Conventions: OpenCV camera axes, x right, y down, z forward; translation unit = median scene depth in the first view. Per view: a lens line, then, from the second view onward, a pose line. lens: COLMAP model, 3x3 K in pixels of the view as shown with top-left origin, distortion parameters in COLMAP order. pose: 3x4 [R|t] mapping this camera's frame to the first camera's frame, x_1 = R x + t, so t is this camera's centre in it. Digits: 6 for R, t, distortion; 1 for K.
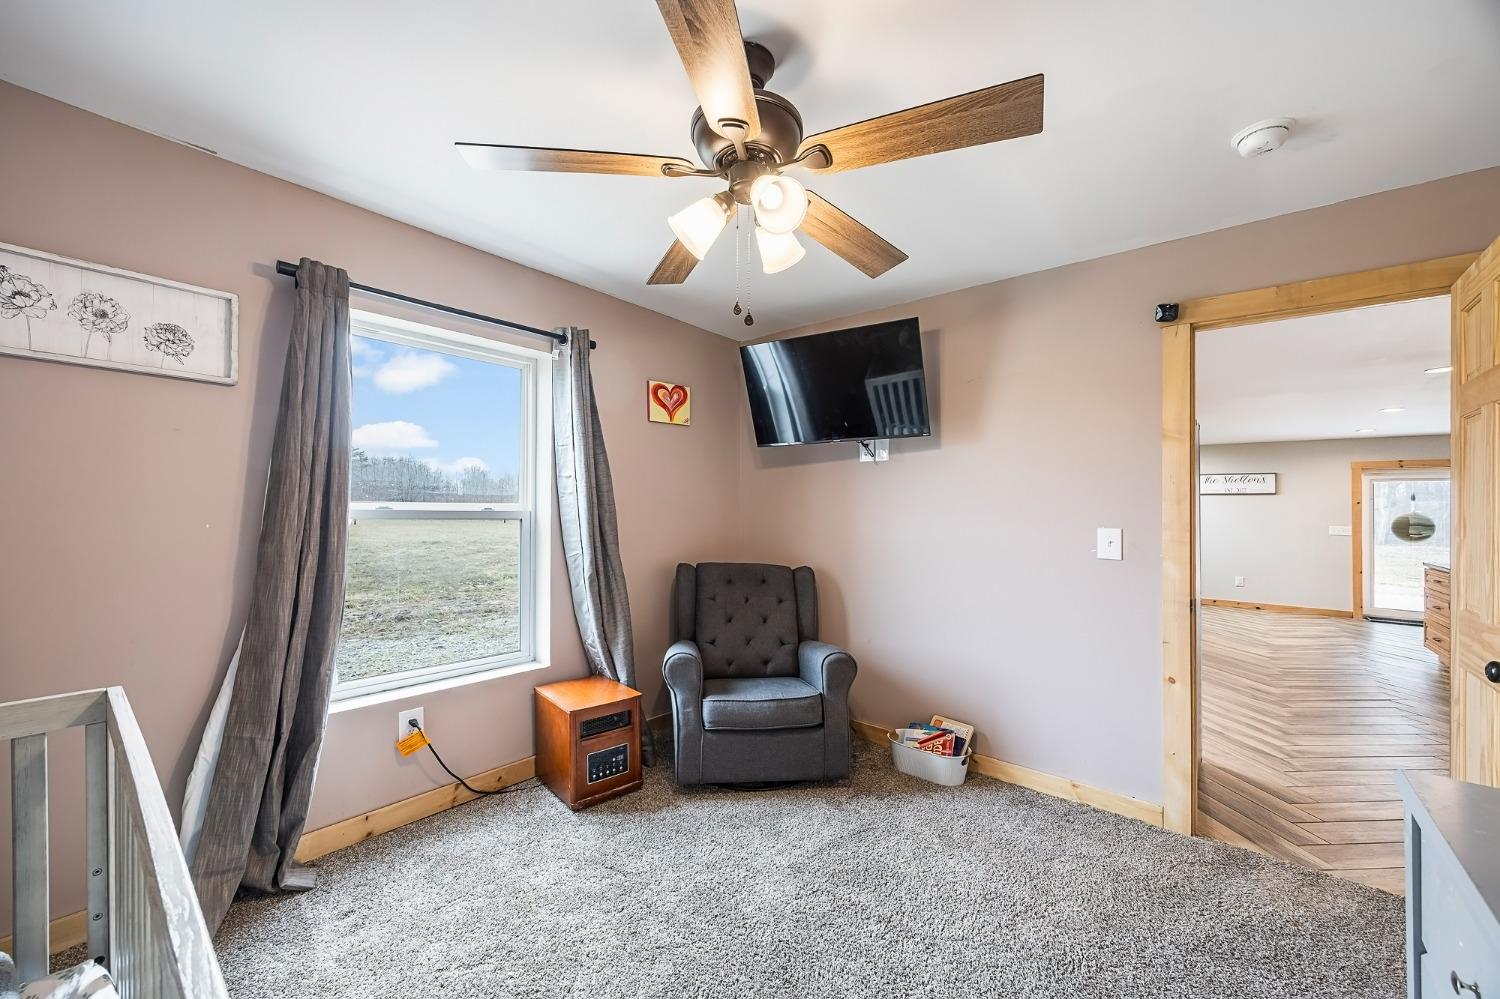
lens RADIAL K [[587.2, 0, 760.8], [0, 587.2, 503.2], [0, 0, 1]] dist [0.000149, 0.000029]
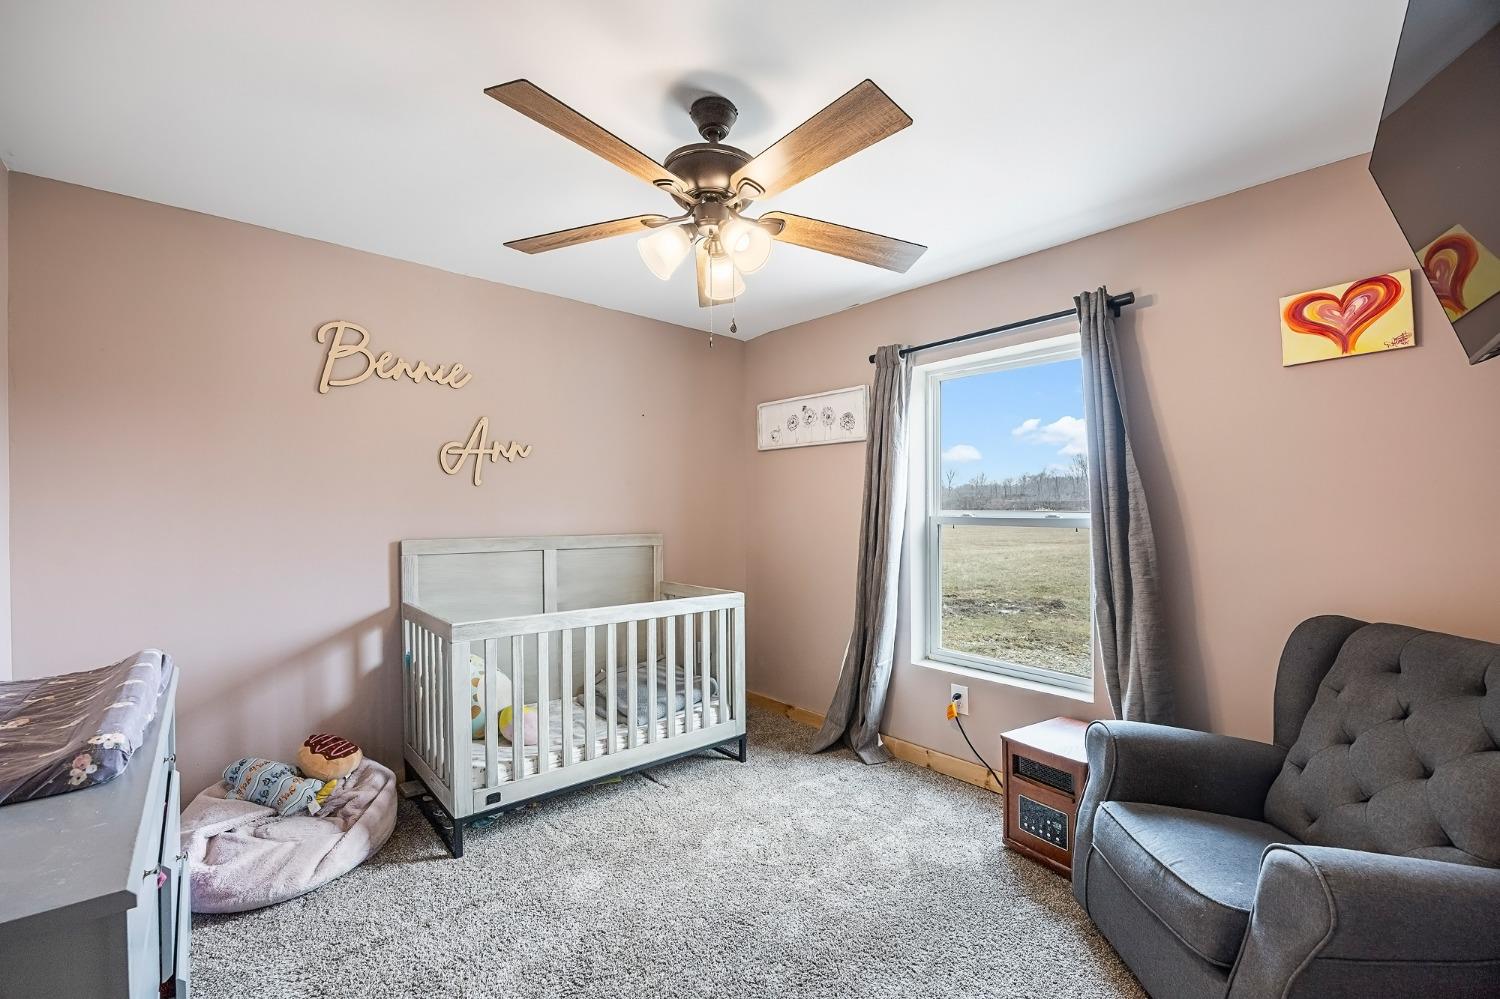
lens RADIAL K [[633.1, 0, 751.3], [0, 633.1, 533.9], [0, 0, 1]] dist [0.000146, -0.000016]
pose [[-0.165502, 0.019525, -0.986016, 0.672169], [0.002558, 0.999809, 0.019369, 0.018150], [0.986206, 0.000684, -0.165521, 0.732087]]
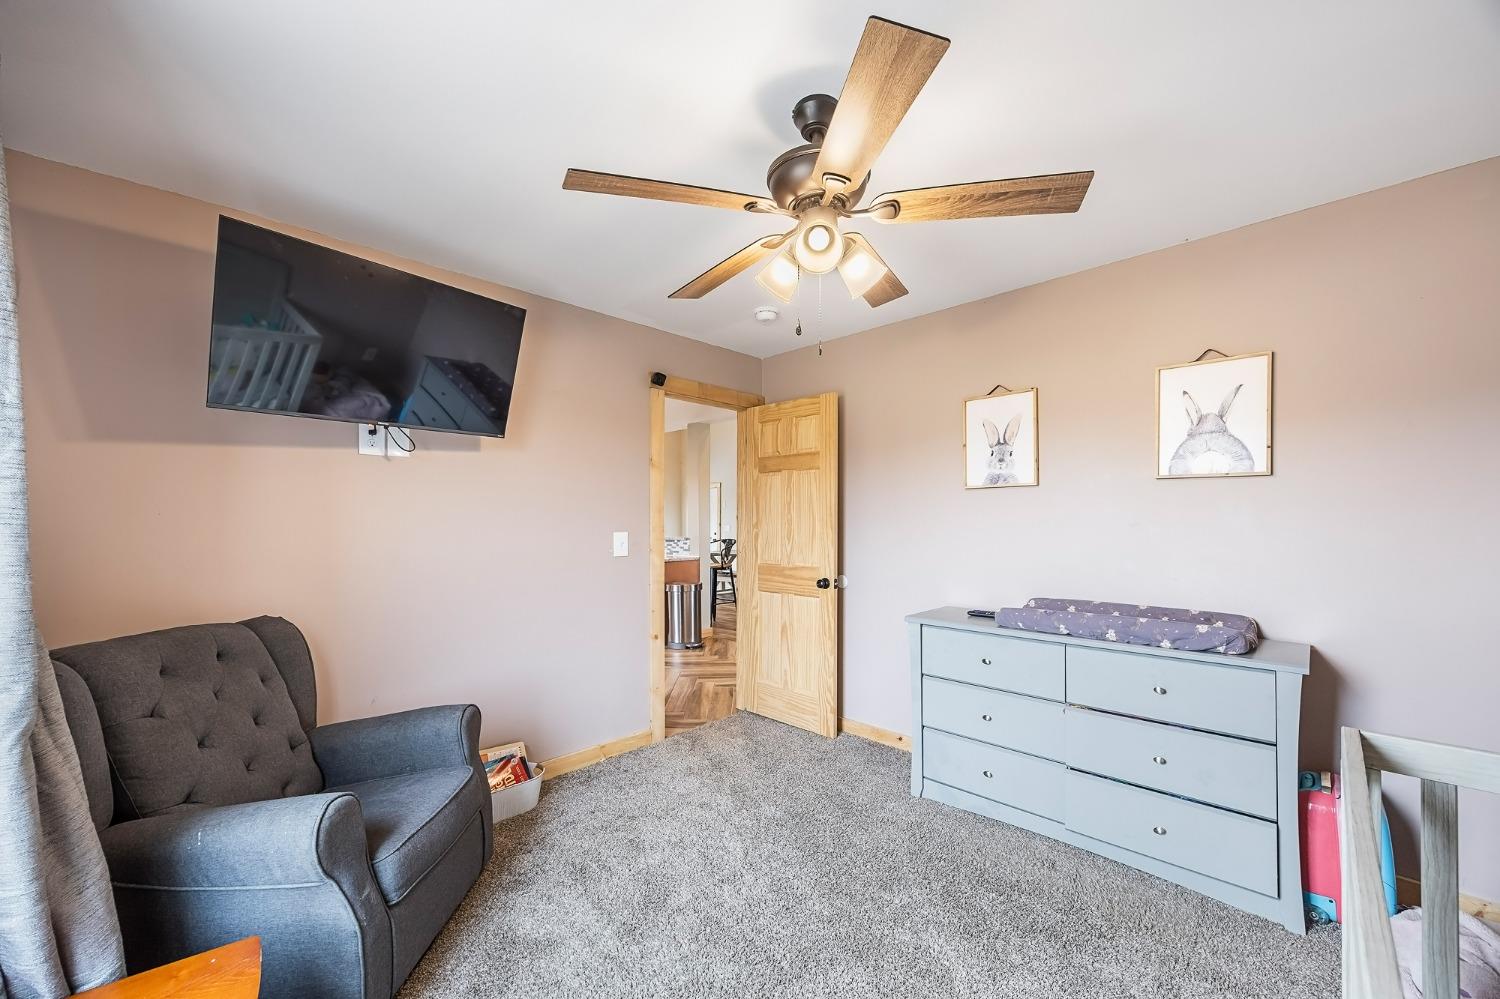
lens RADIAL K [[587.2, 0, 760.8], [0, 587.2, 503.2], [0, 0, 1]] dist [0.000149, 0.000029]
pose [[0.067310, 0.013701, 0.997638, -0.651131], [-0.010110, 0.999864, -0.013050, -0.006797], [-0.997681, -0.009208, 0.067439, 0.601066]]
